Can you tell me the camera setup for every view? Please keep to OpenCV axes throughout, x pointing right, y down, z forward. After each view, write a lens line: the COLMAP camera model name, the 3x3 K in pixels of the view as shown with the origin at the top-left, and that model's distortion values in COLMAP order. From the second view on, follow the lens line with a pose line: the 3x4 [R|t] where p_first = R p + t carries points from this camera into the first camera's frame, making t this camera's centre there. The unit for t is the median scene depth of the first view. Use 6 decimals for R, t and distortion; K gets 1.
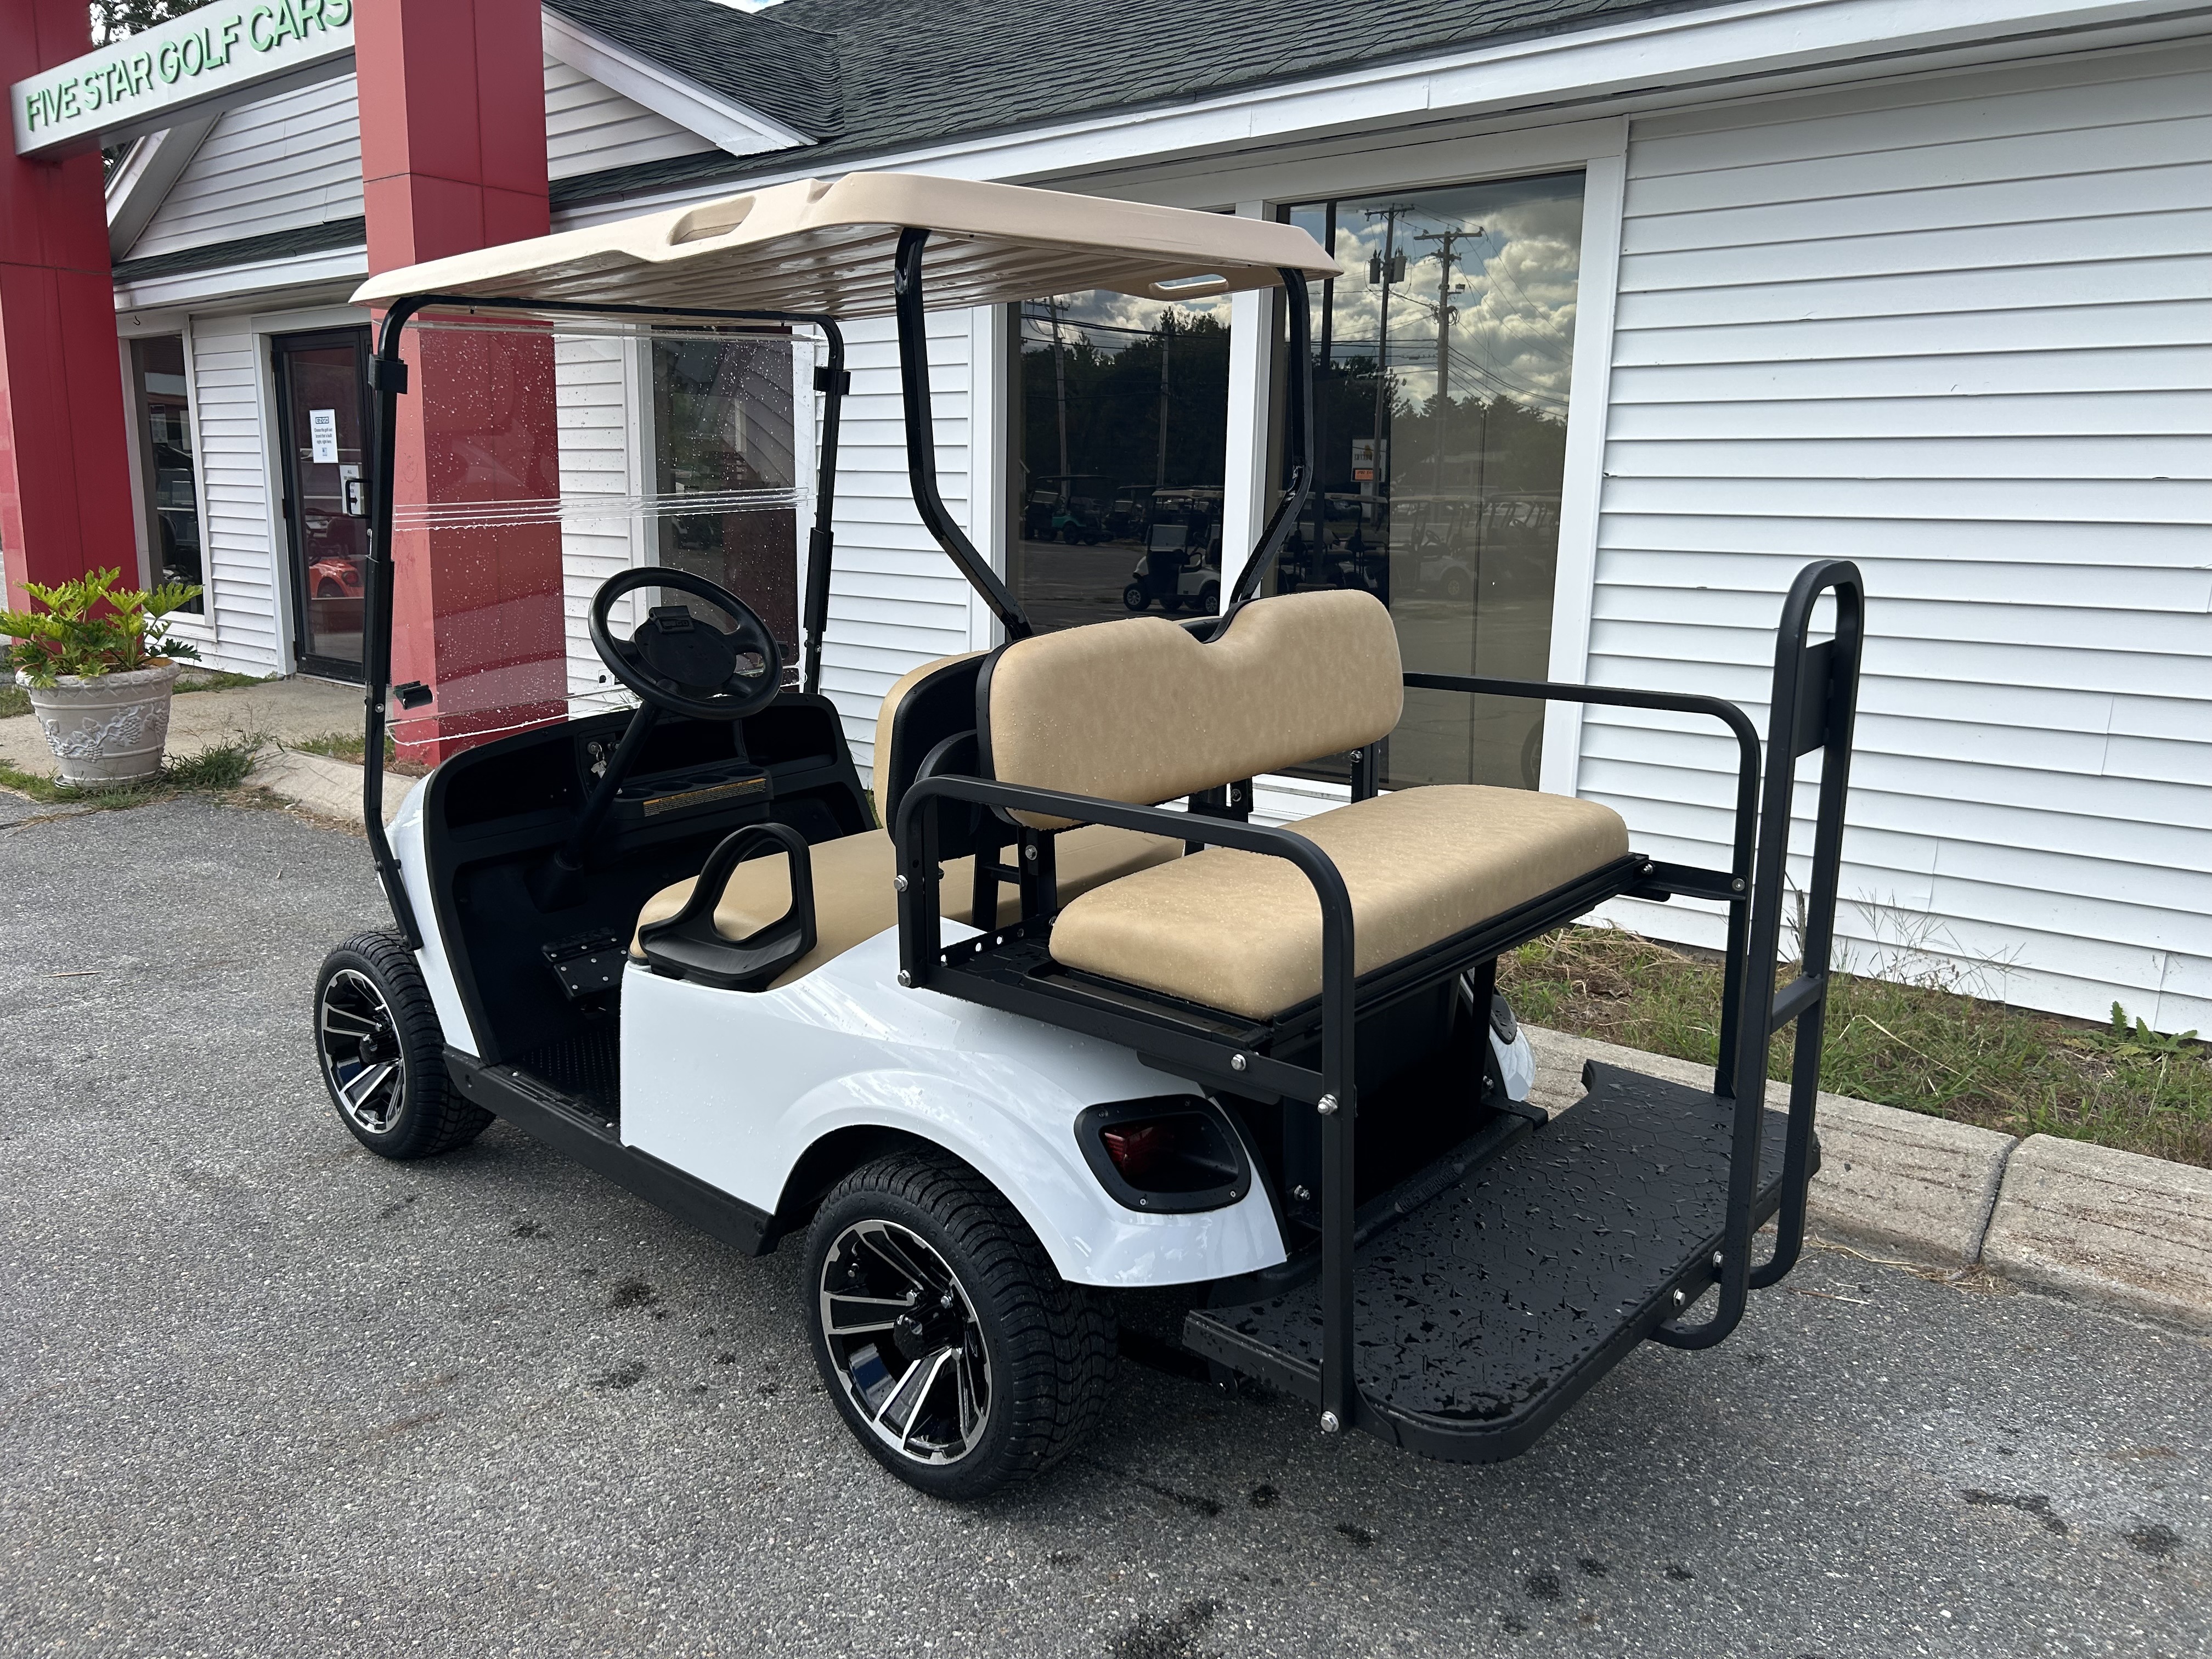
lens RADIAL K [[1661.0, 0, 1106.0], [0, 1661.0, 829.5], [0, 0, 1]] dist [0.042408, -0.048708]
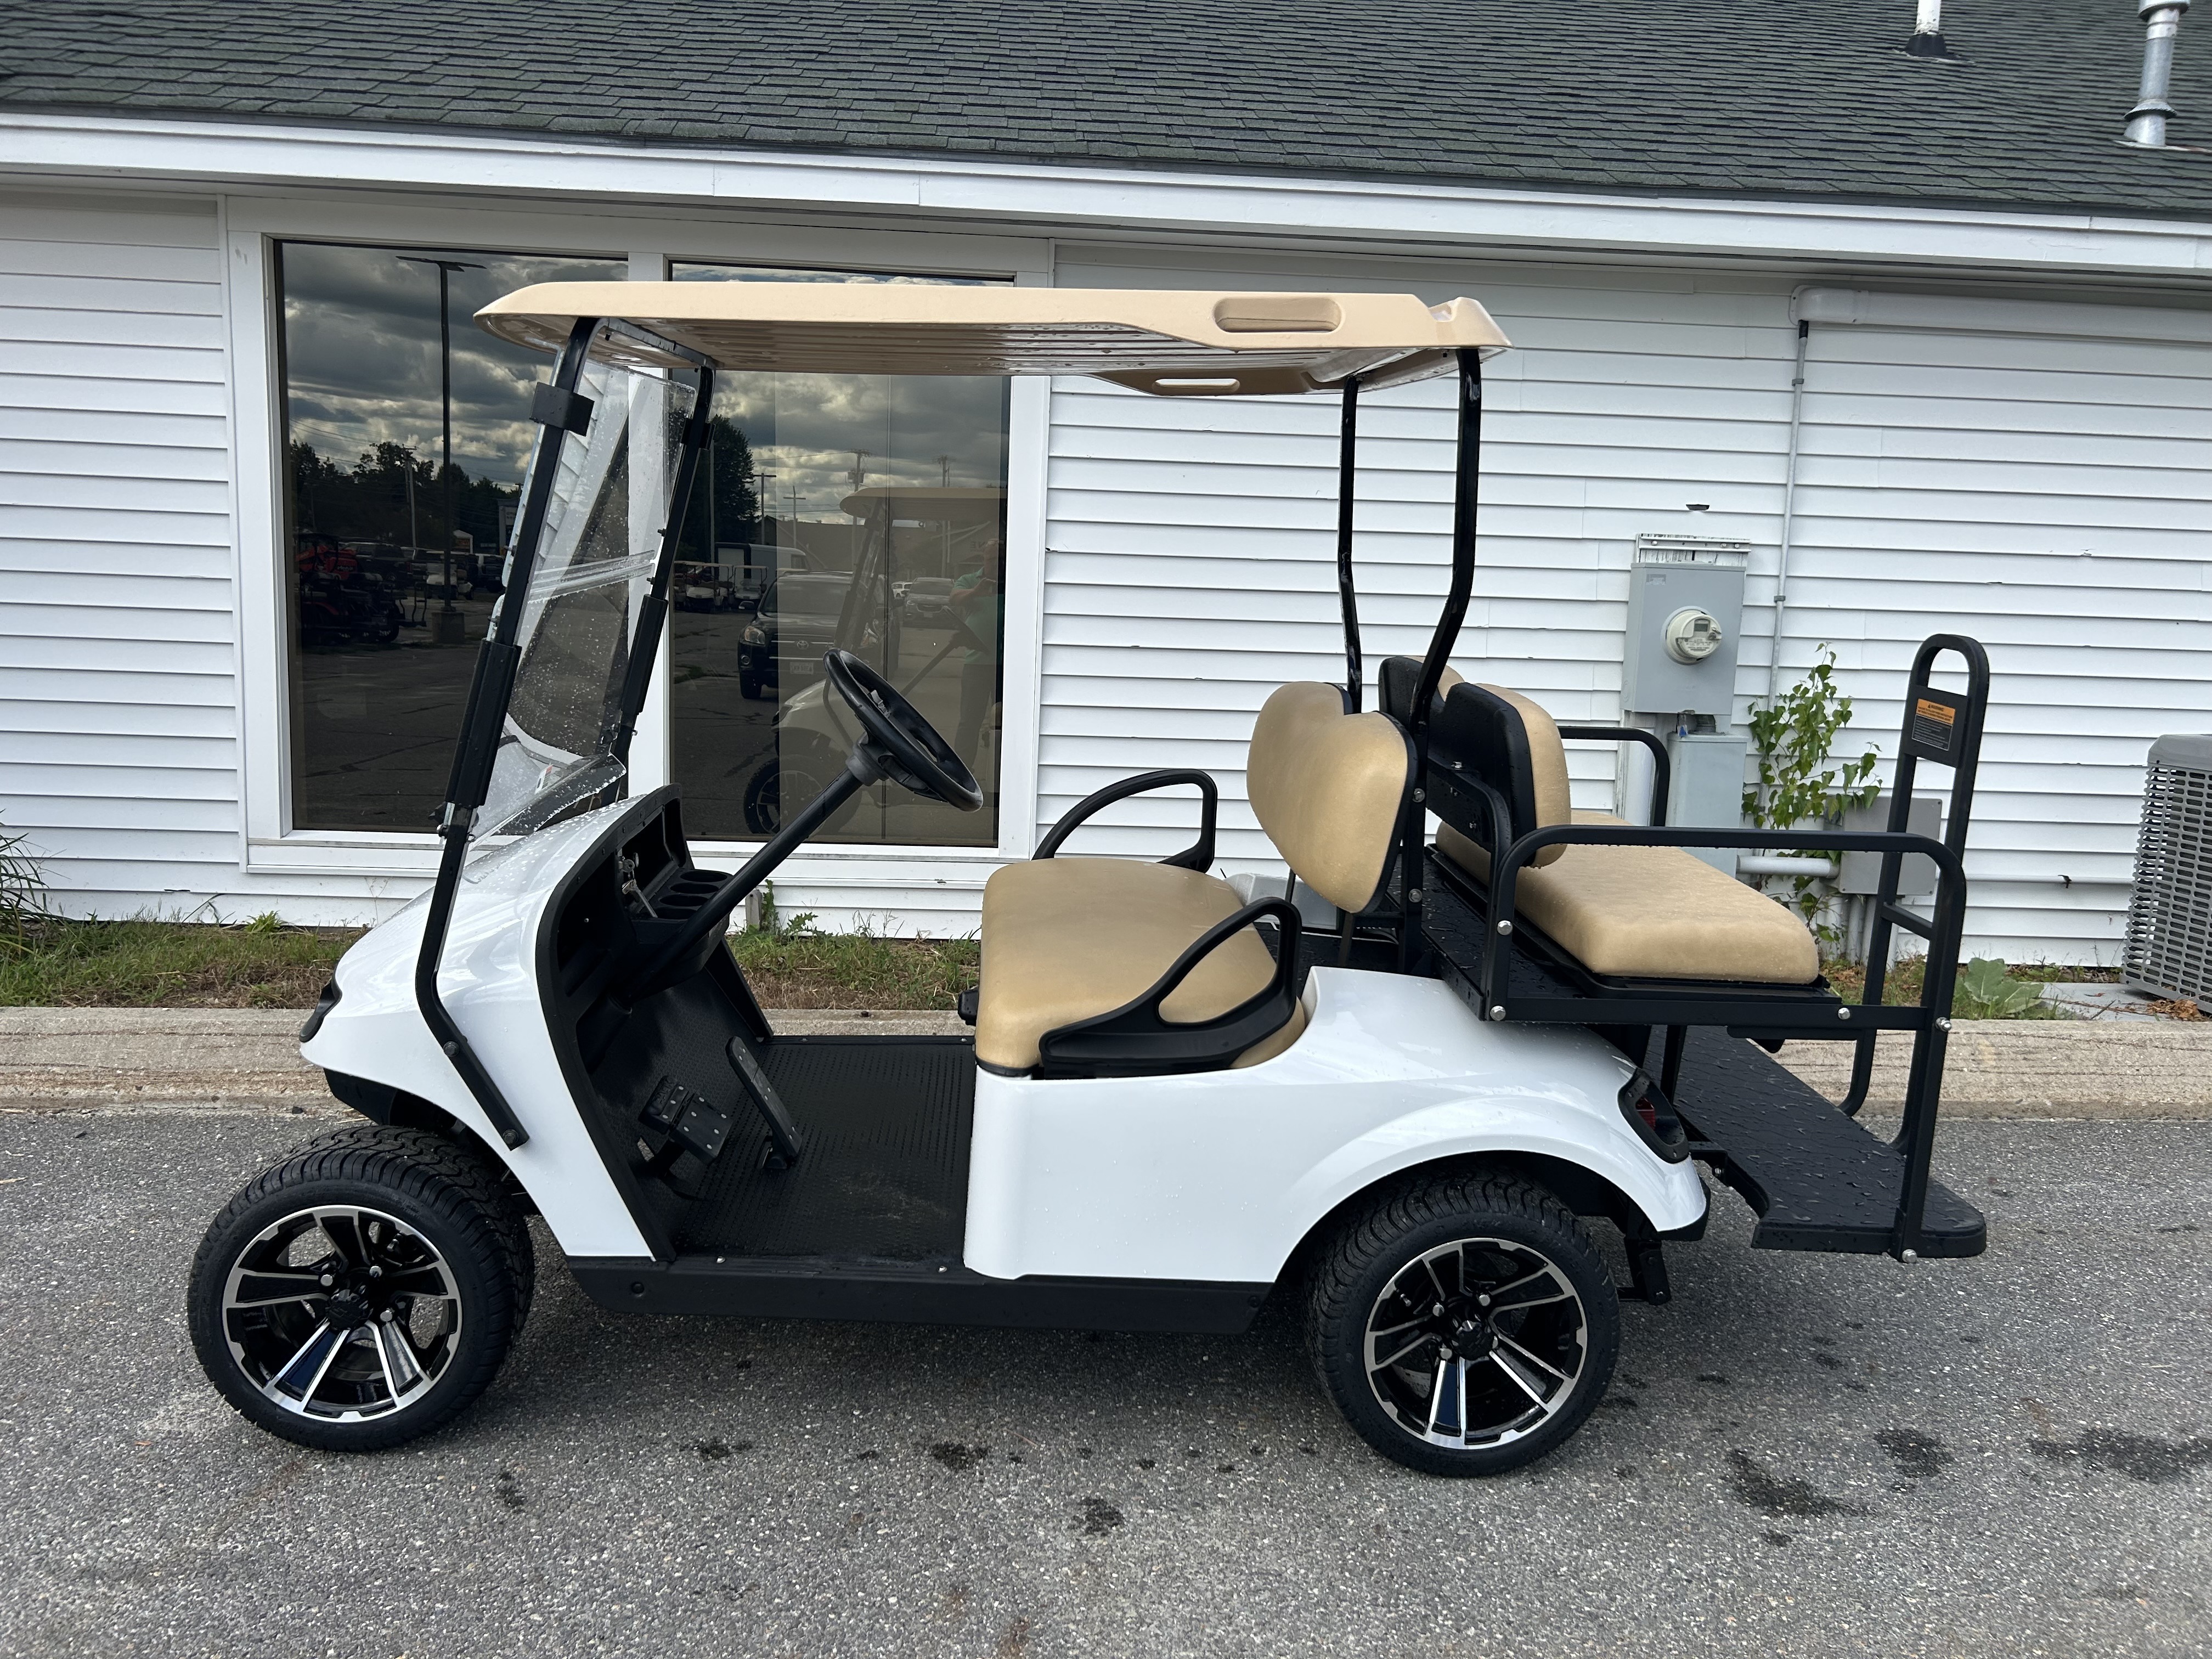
lens RADIAL K [[1651.3, 0, 1106.0], [0, 1651.3, 829.5], [0, 0, 1]] dist [0.027122, -0.002004]
pose [[0.711709, -0.090546, 0.696614, -0.807671], [0.106612, 0.994094, 0.020290, -0.065247], [-0.694337, 0.059827, 0.717159, 0.278379]]
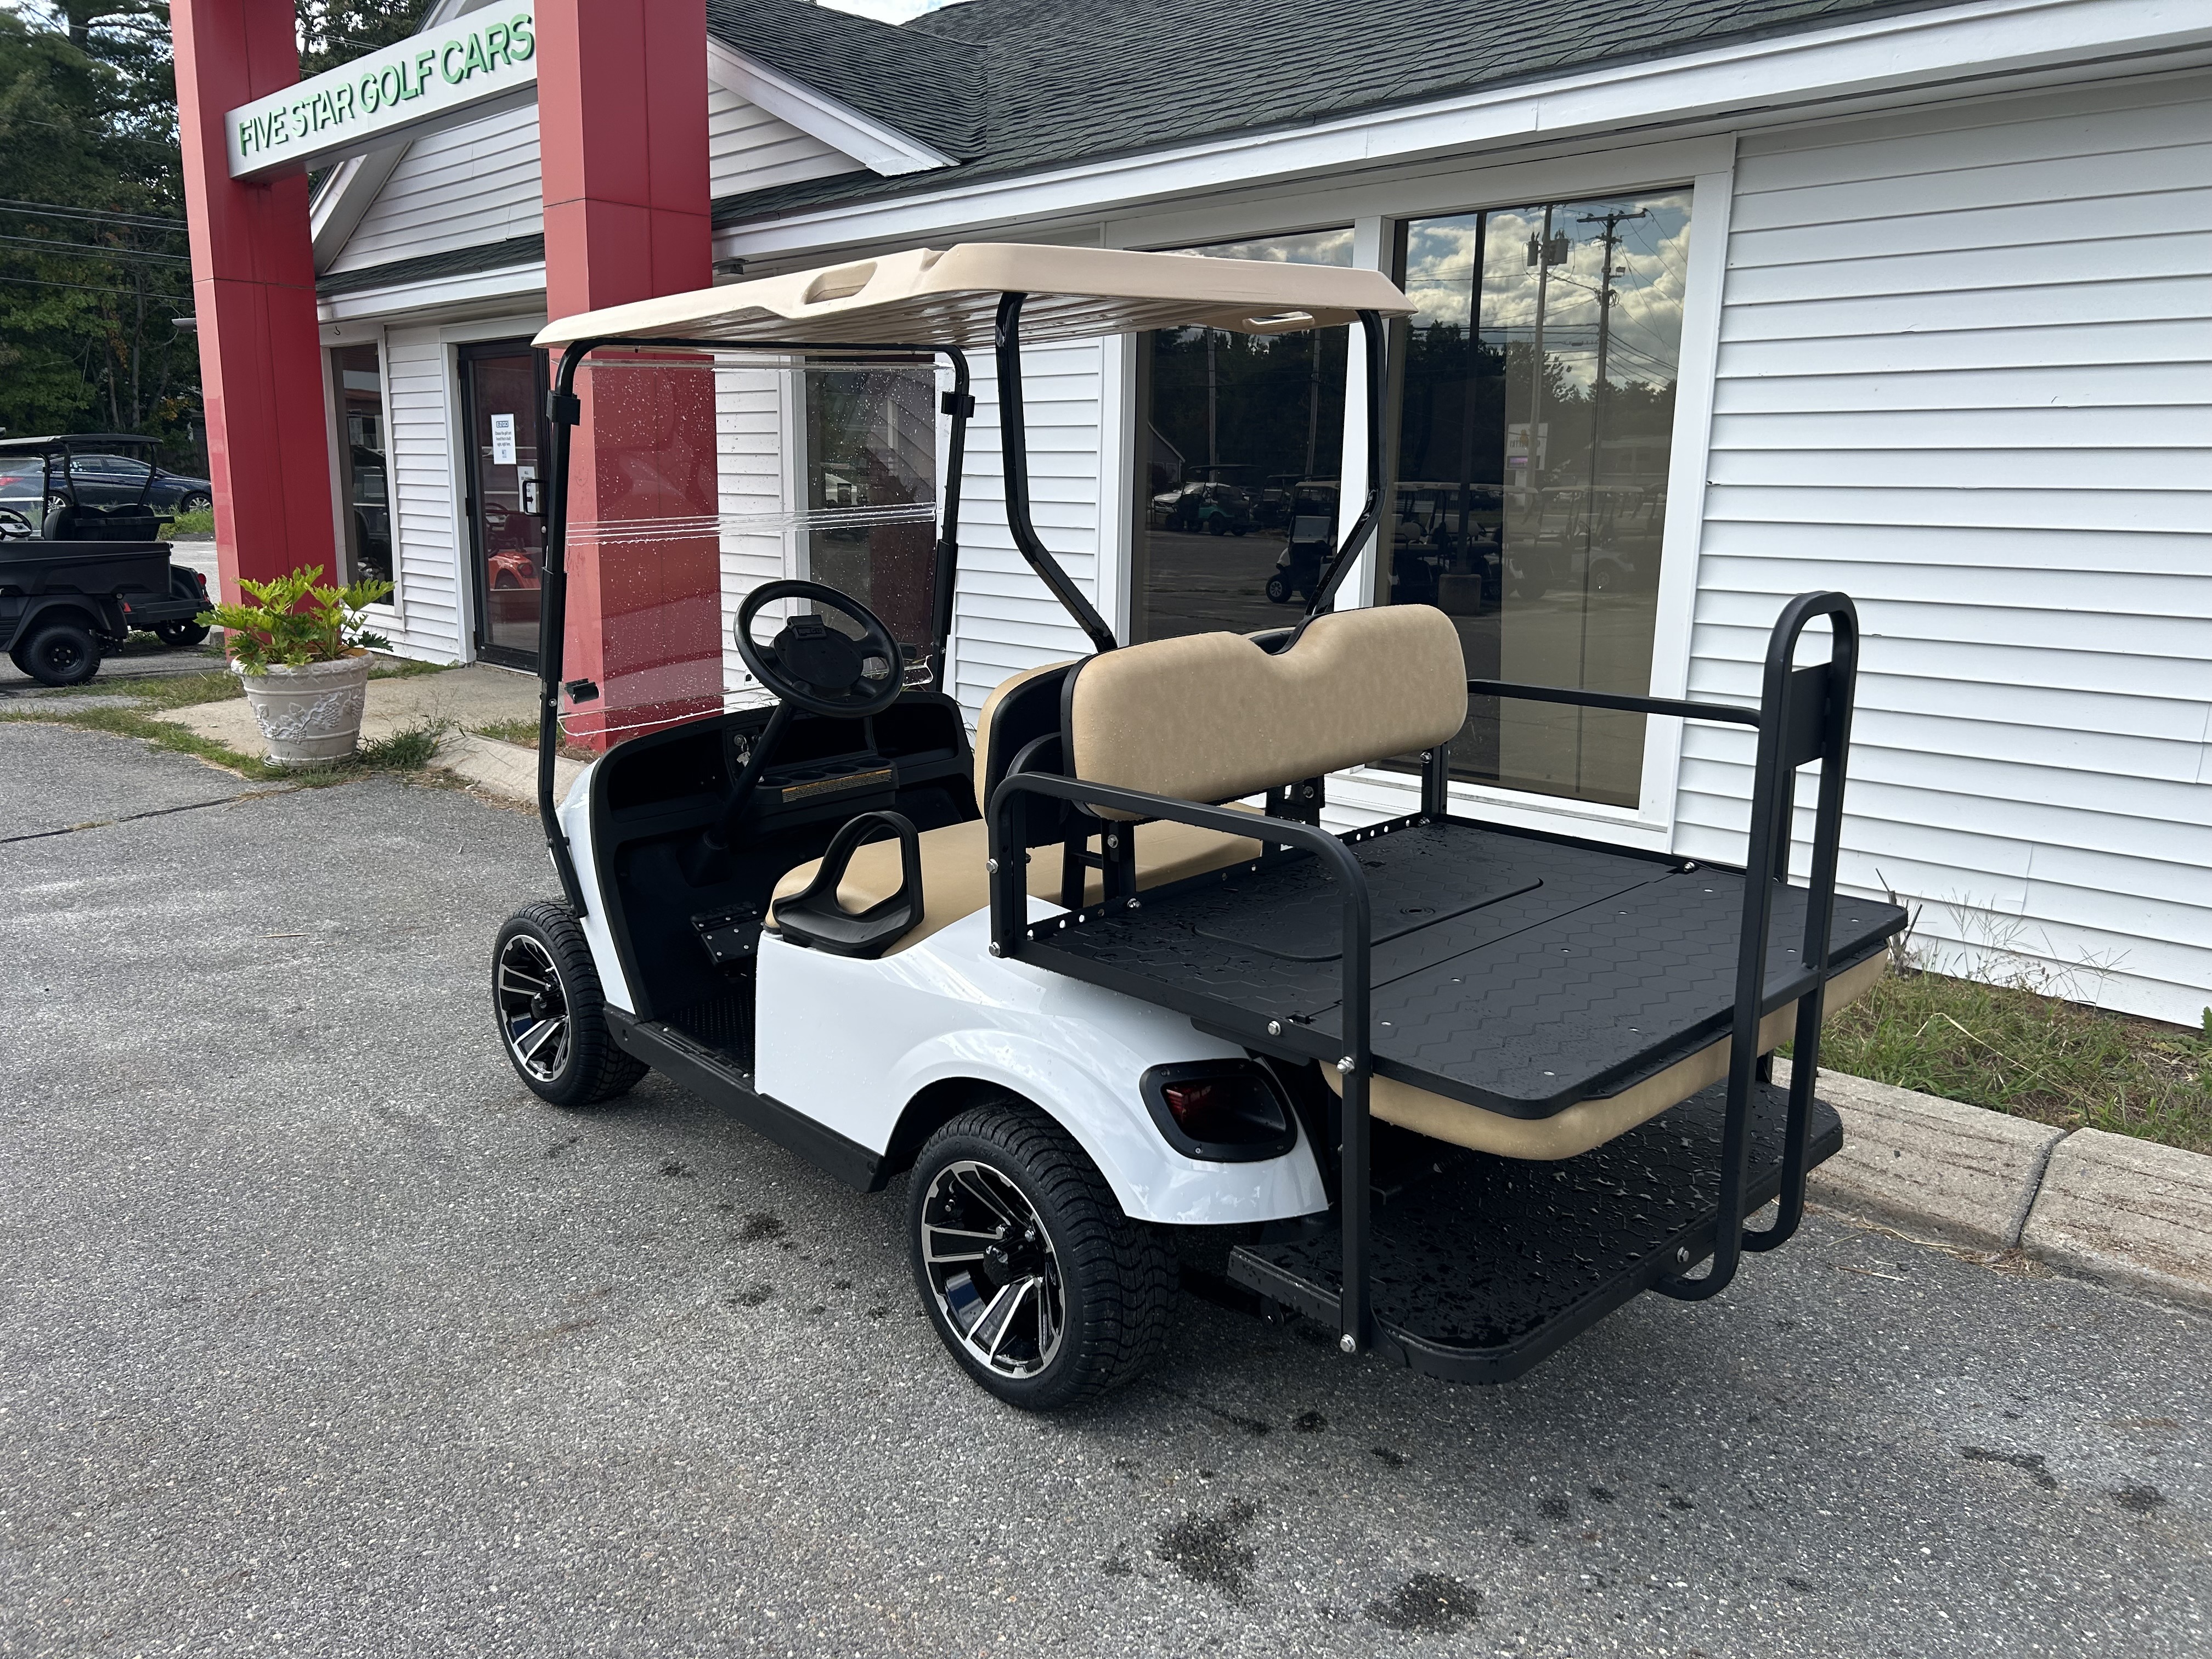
lens RADIAL K [[1661.0, 0, 1106.0], [0, 1661.0, 829.5], [0, 0, 1]] dist [0.042408, -0.048708]
pose [[0.996050, 0.016417, -0.087269, 0.039533], [-0.015809, 0.999846, 0.007651, -0.002200], [0.087381, -0.006241, 0.996155, -0.095714]]
